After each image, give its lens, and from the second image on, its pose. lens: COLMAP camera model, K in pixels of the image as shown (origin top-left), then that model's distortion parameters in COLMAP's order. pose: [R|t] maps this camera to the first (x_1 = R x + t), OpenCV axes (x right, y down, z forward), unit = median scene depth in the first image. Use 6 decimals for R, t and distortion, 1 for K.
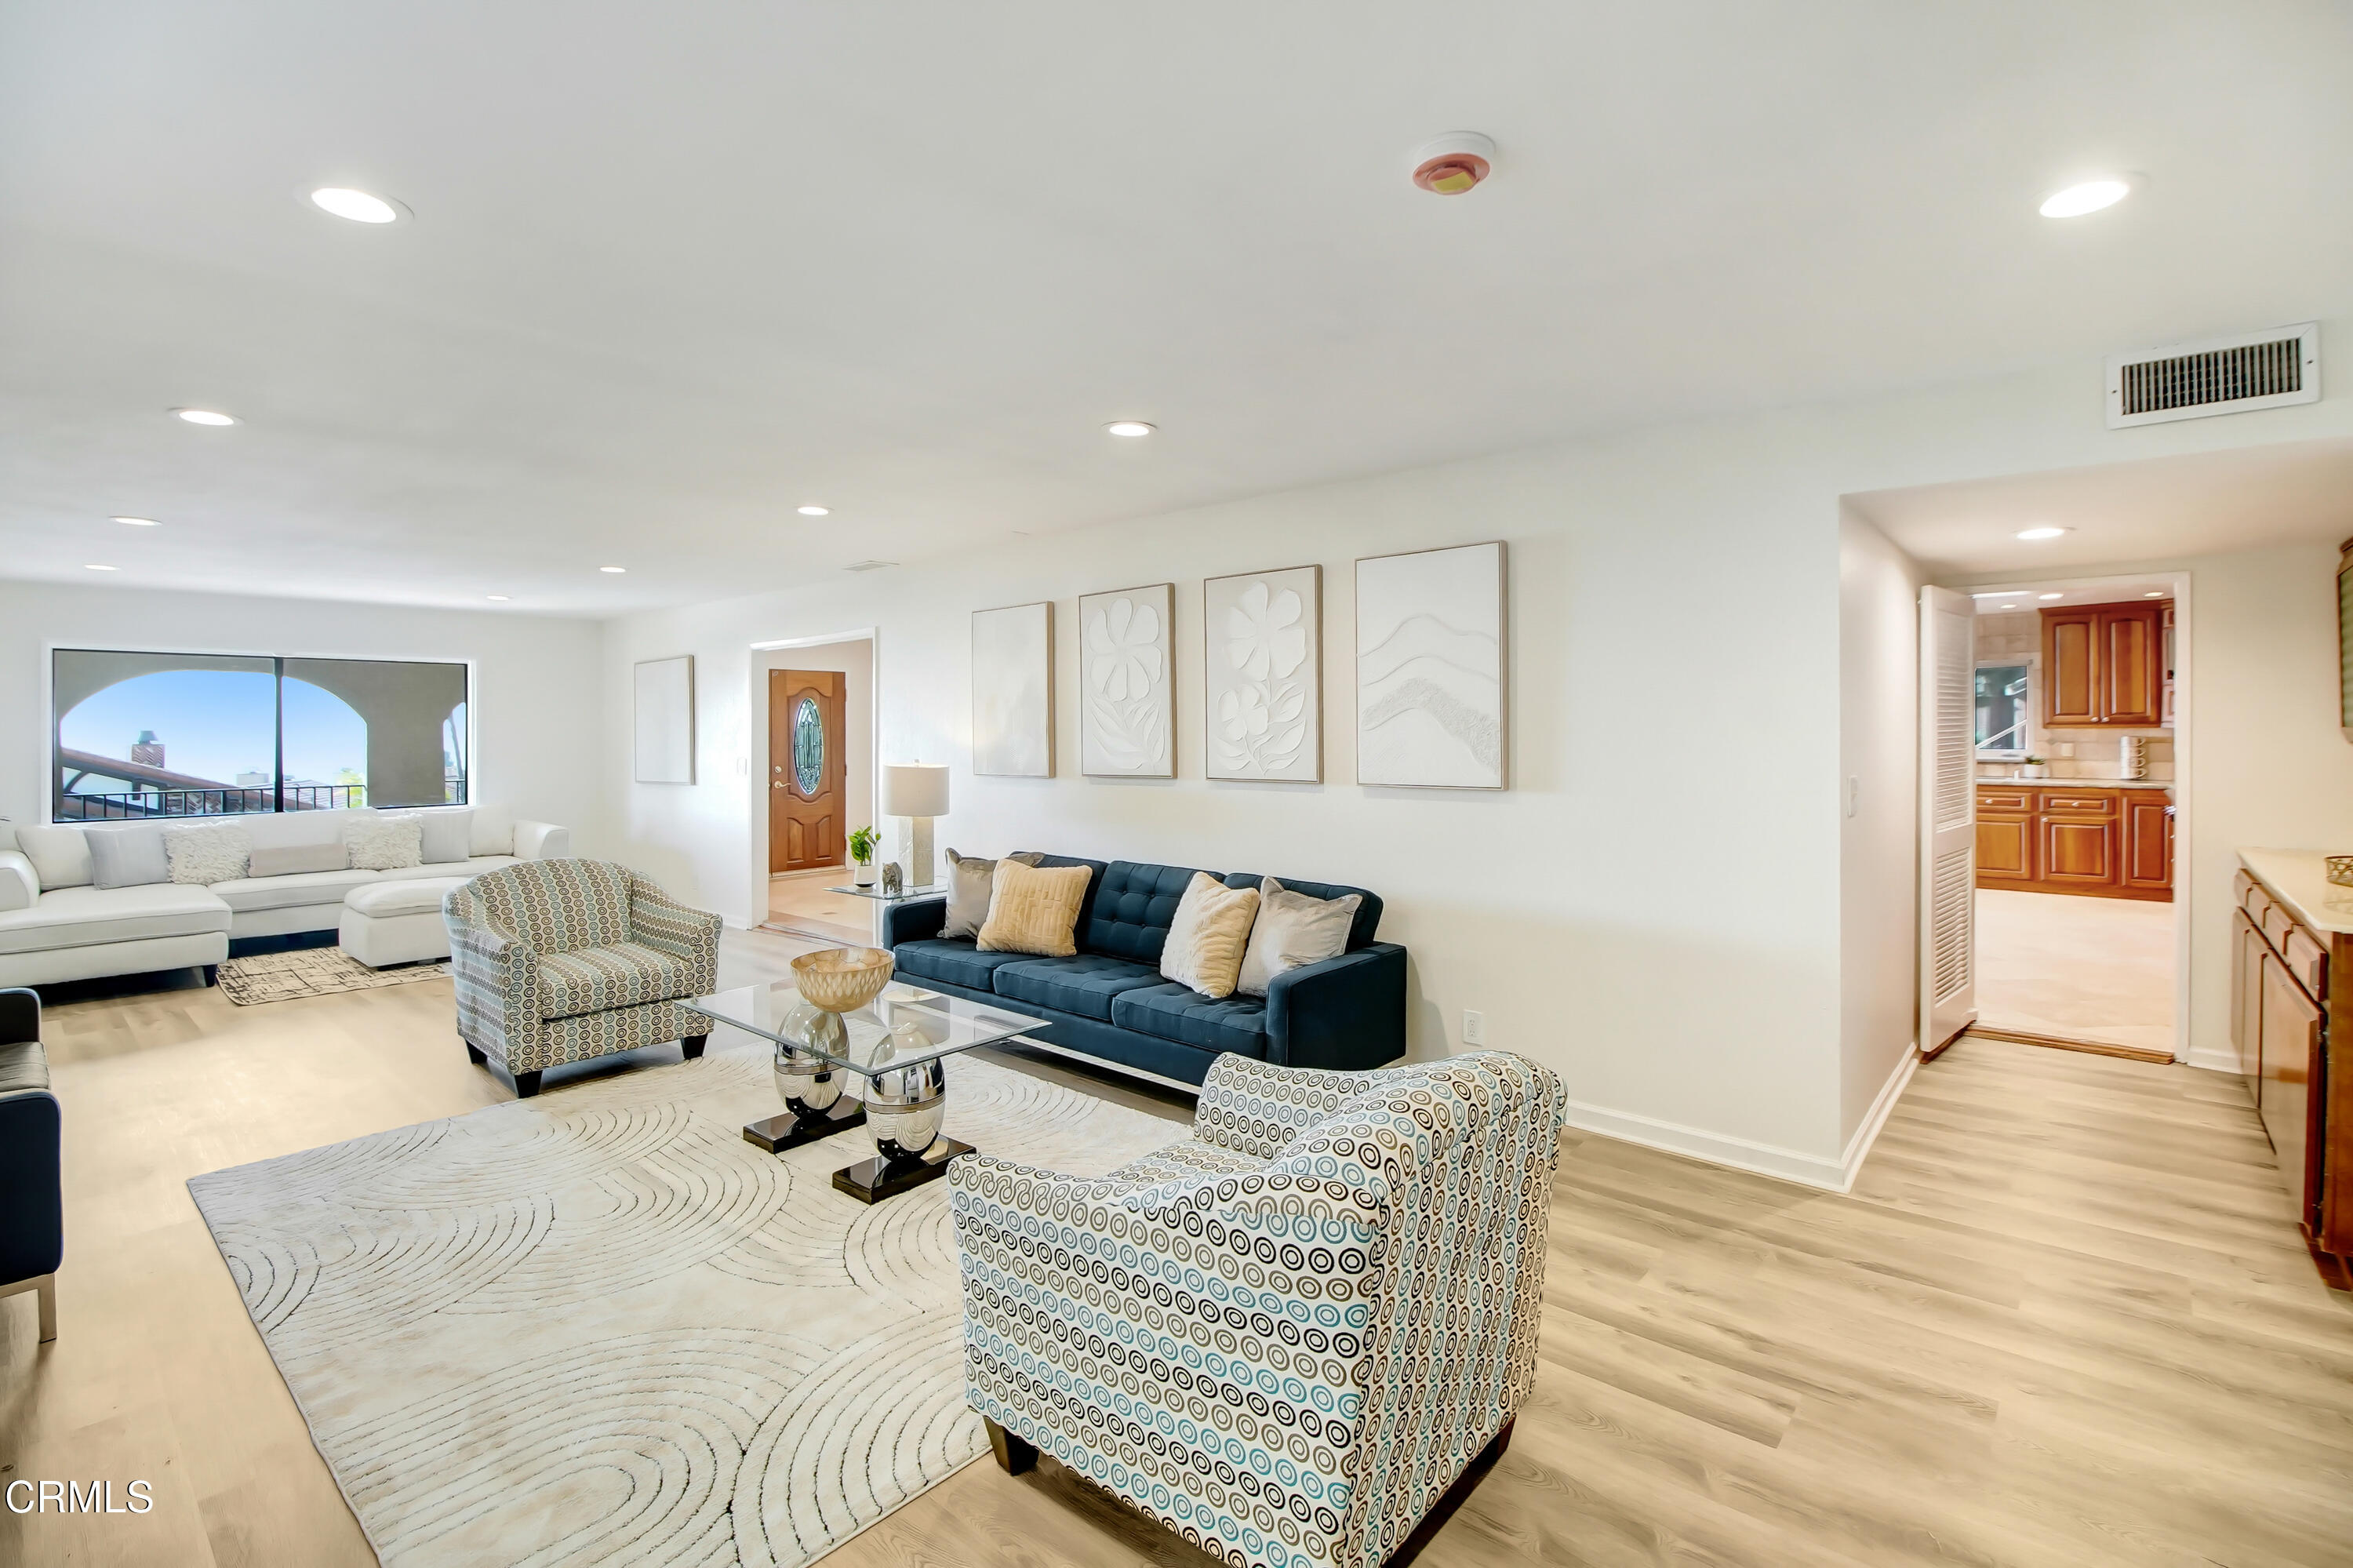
lens RADIAL K [[1053.1, 0, 1187.0], [0, 1053.1, 753.2], [0, 0, 1]] dist [0.002199, -0.011049]
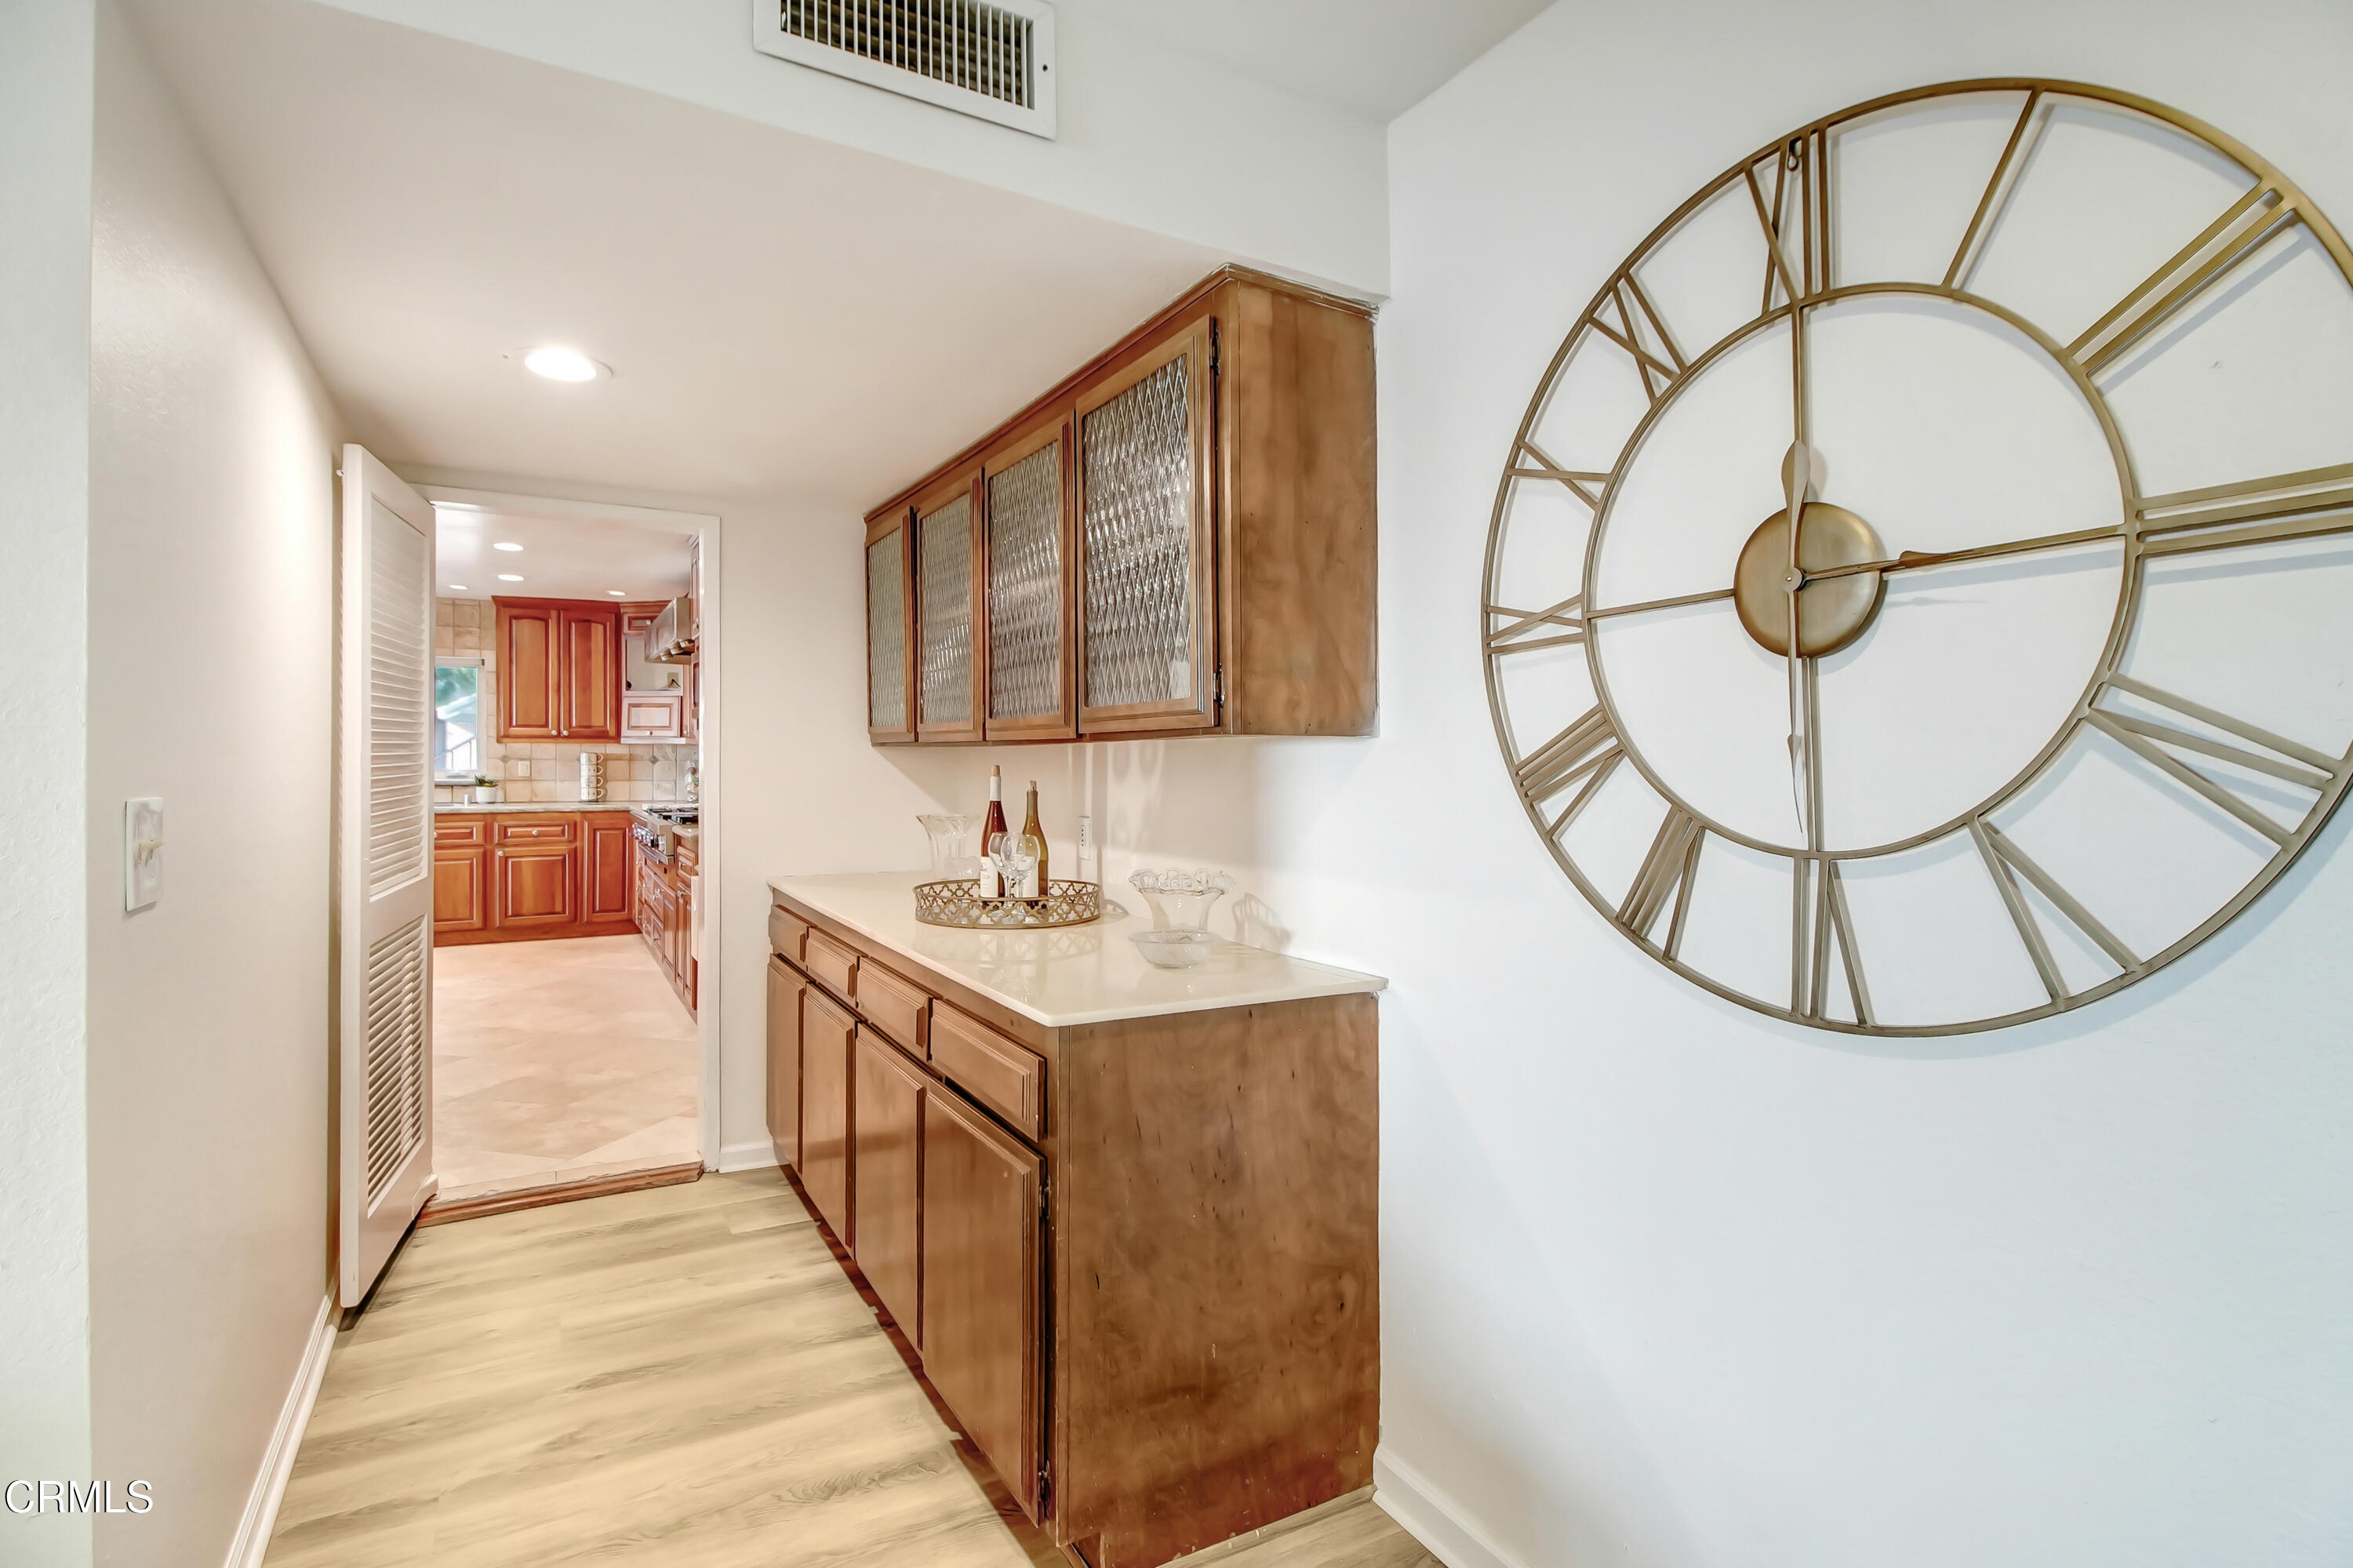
lens RADIAL K [[1053.1, 0, 1187.0], [0, 1053.1, 753.2], [0, 0, 1]] dist [0.002199, -0.011049]
pose [[0.280338, 0.016732, 0.959756, 0.188690], [0.013497, 0.999681, -0.021371, 0.010618], [-0.959806, 0.018944, 0.280023, 0.268735]]
